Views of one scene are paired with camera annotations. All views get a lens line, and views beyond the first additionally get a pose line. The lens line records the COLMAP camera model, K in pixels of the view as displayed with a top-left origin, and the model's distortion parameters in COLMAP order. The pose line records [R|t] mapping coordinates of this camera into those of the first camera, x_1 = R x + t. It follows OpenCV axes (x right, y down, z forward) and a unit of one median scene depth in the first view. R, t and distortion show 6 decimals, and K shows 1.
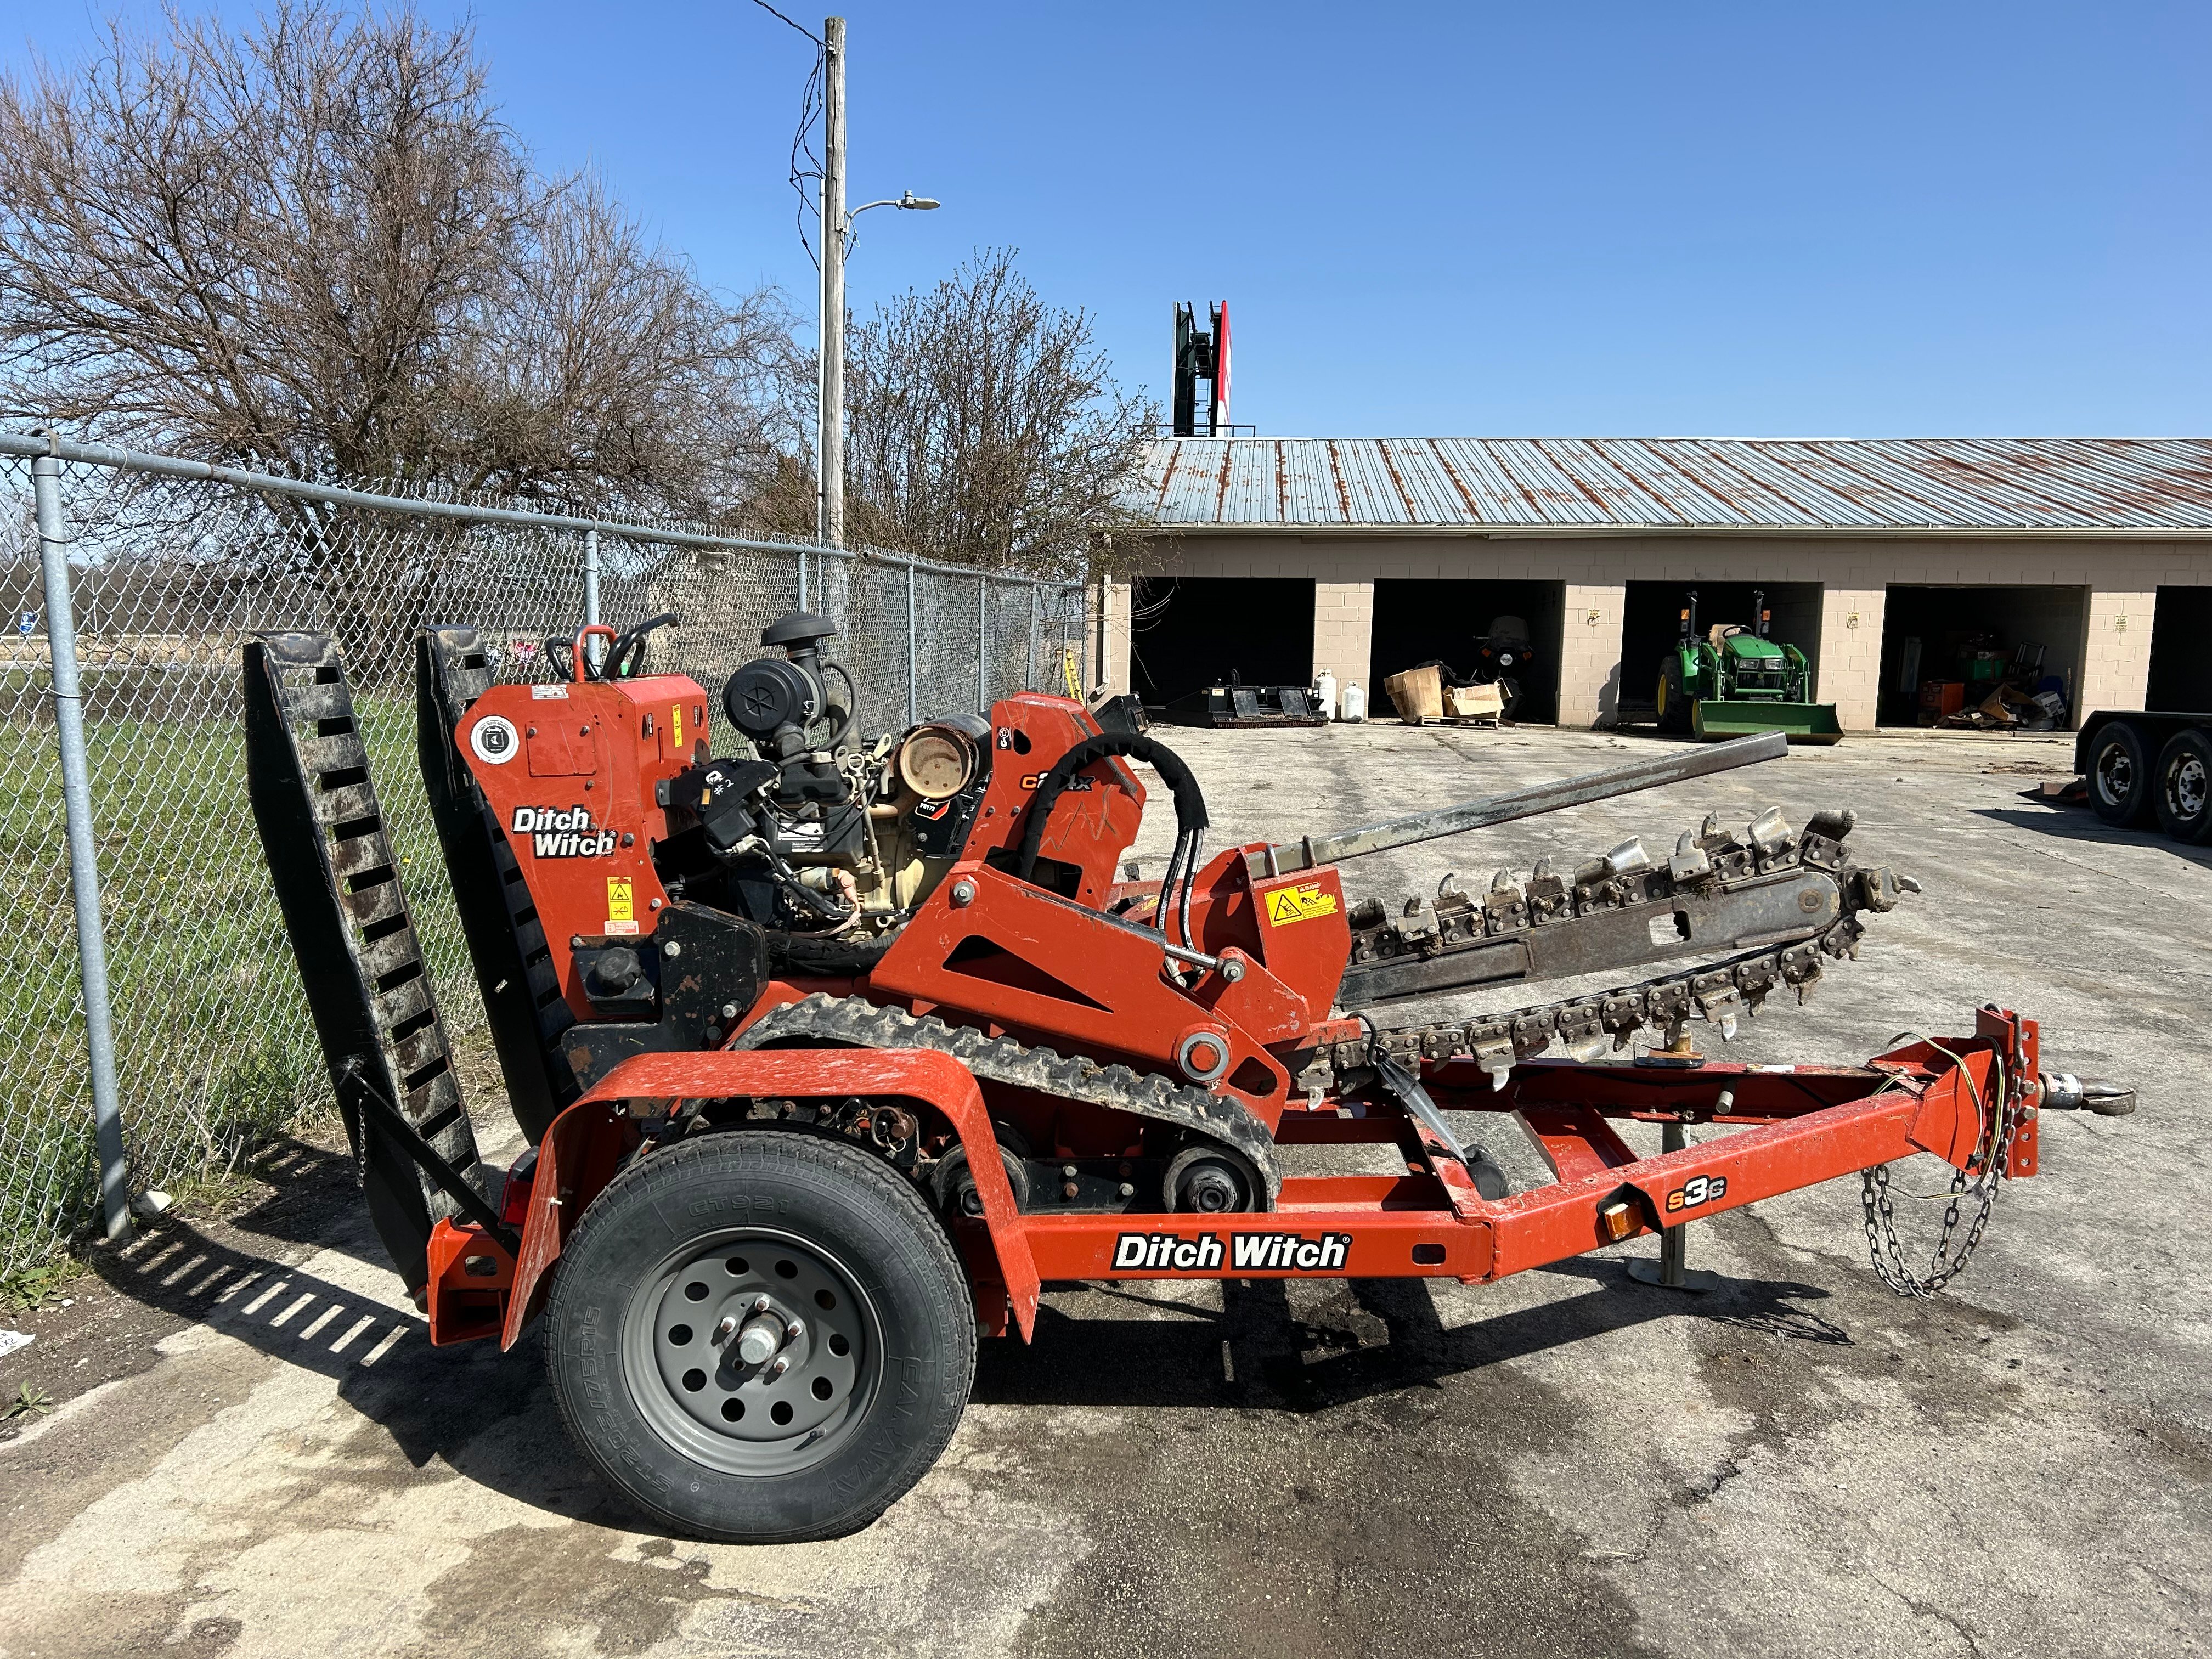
lens RADIAL K [[1671.0, 0, 1097.2], [0, 1671.0, 825.1], [0, 0, 1]] dist [0.060411, -0.043899]
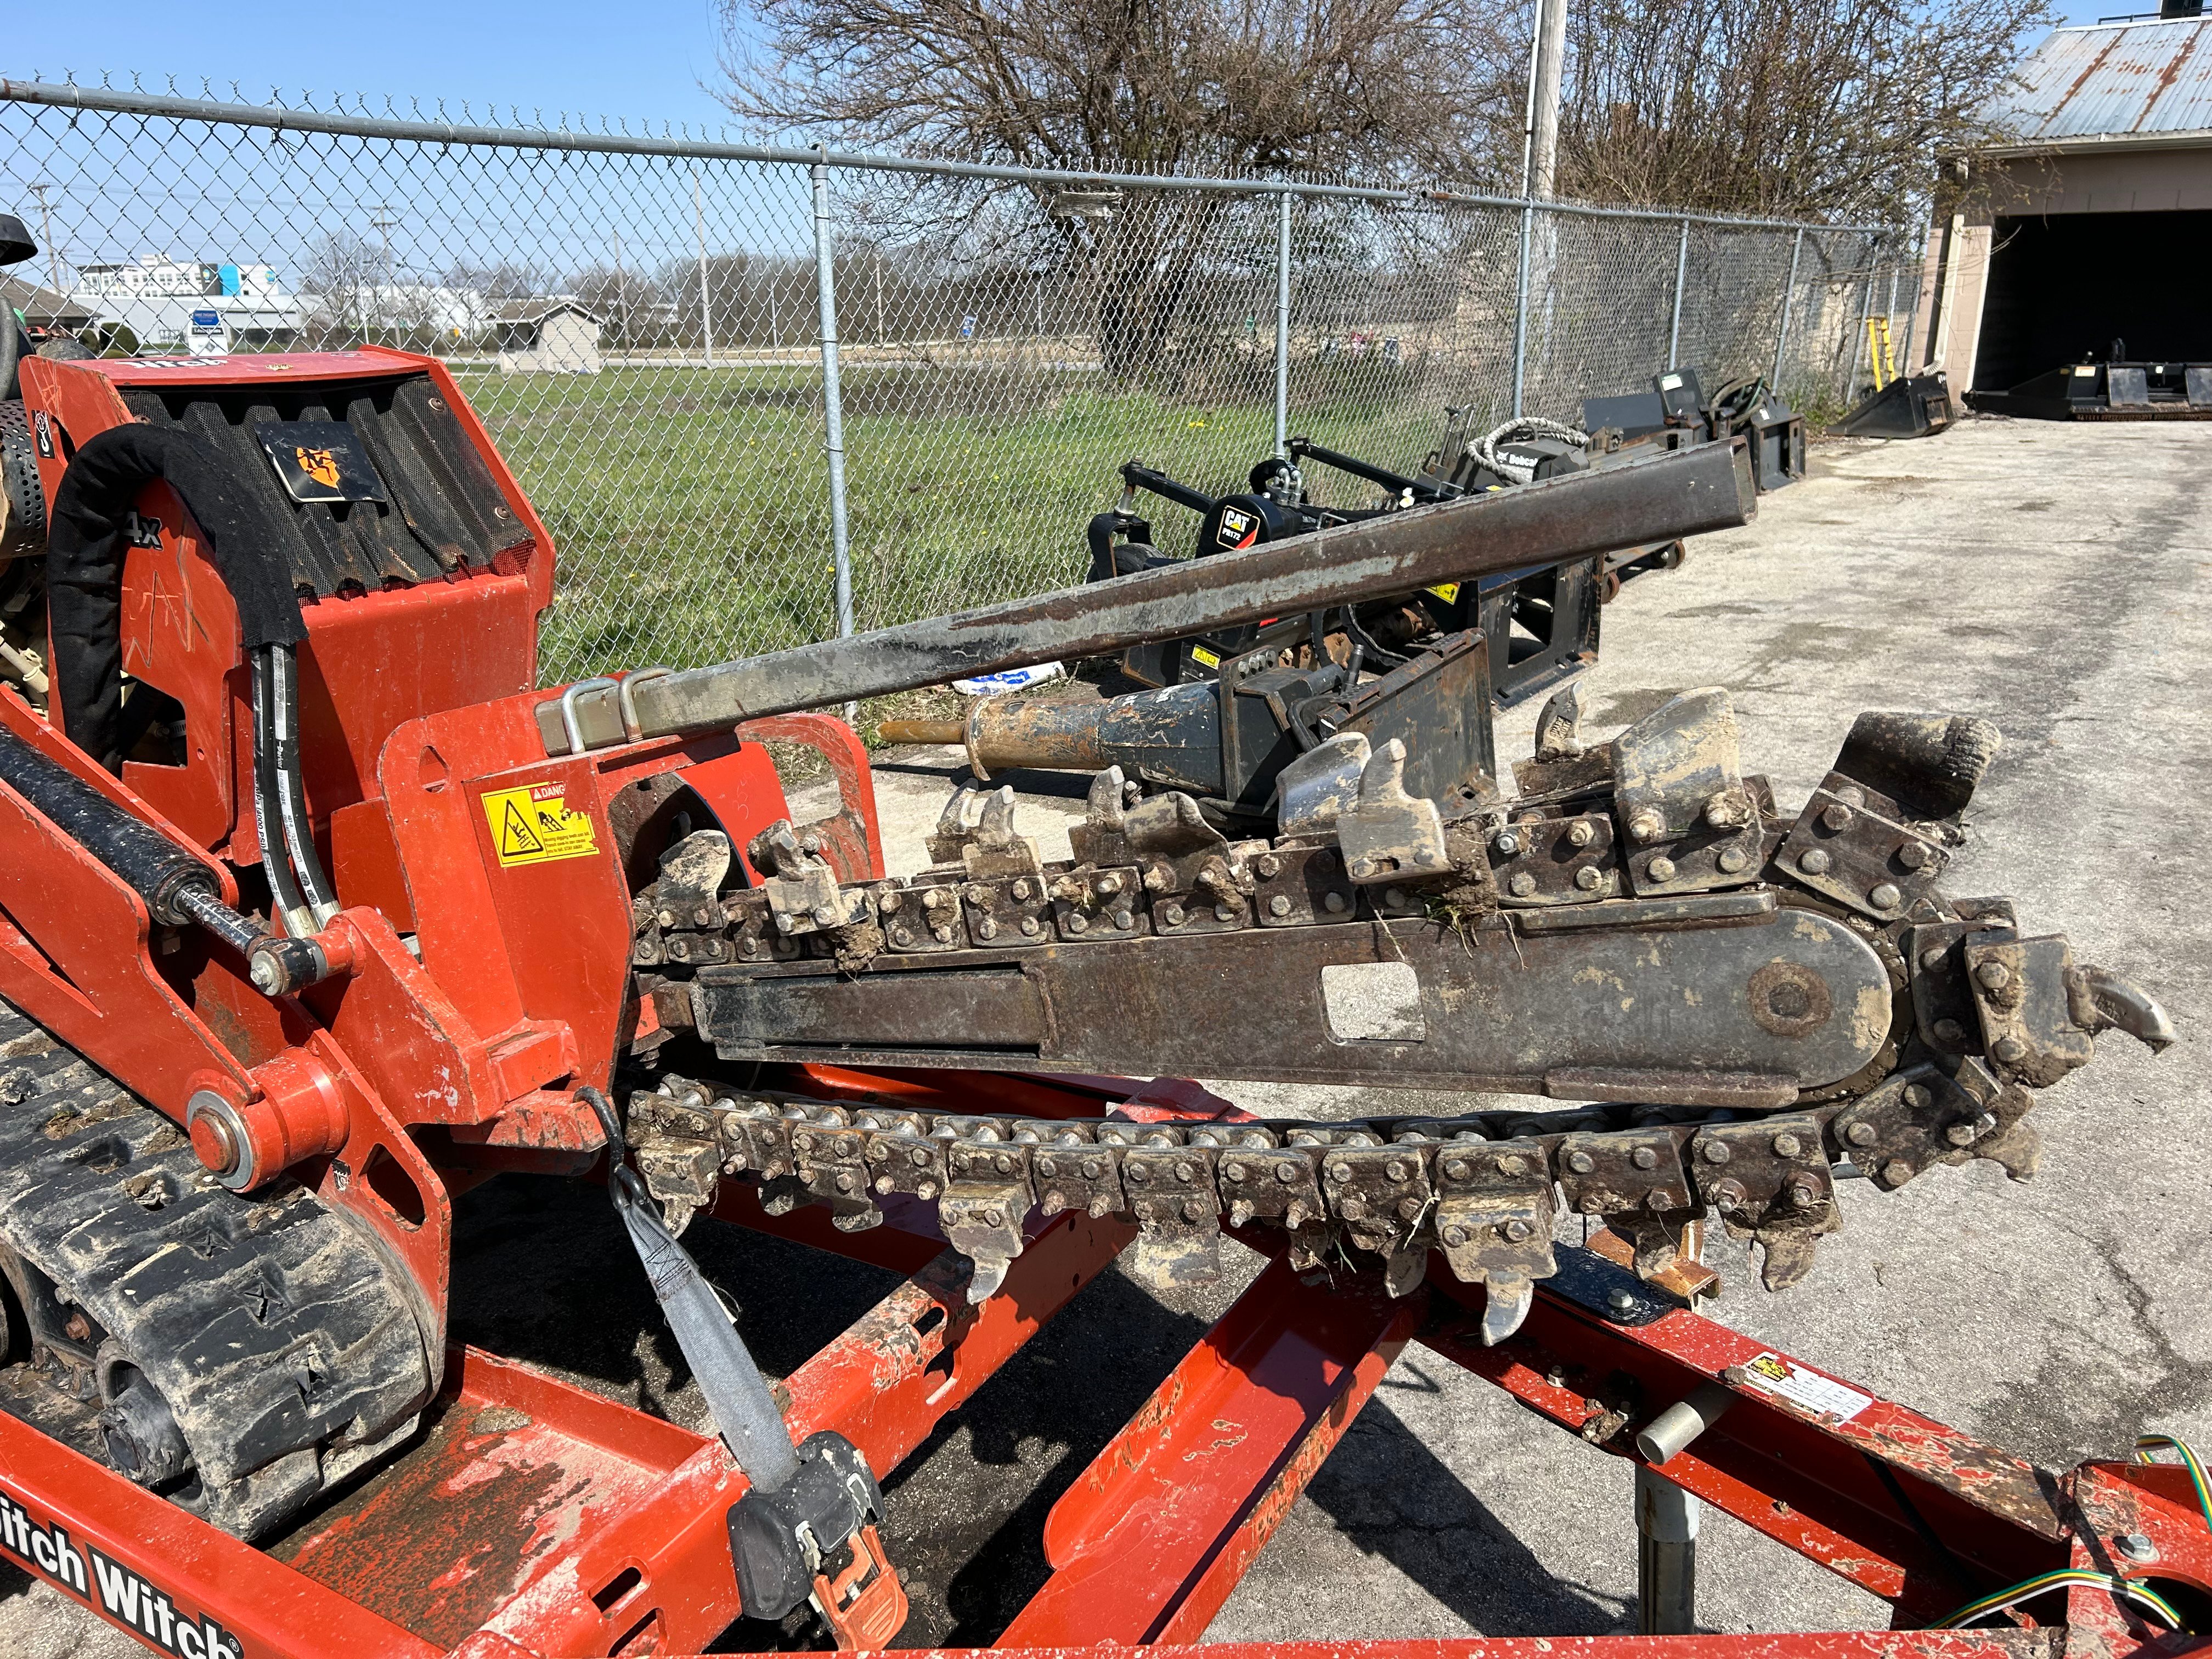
lens RADIAL K [[1671.0, 0, 1087.3], [0, 1671.0, 819.4], [0, 0, 1]] dist [0.060411, -0.043899]
pose [[0.874370, 0.117612, -0.470791, 0.069517], [-0.034117, 0.982683, 0.182128, -0.006218], [0.484058, -0.143185, 0.863241, 0.103187]]
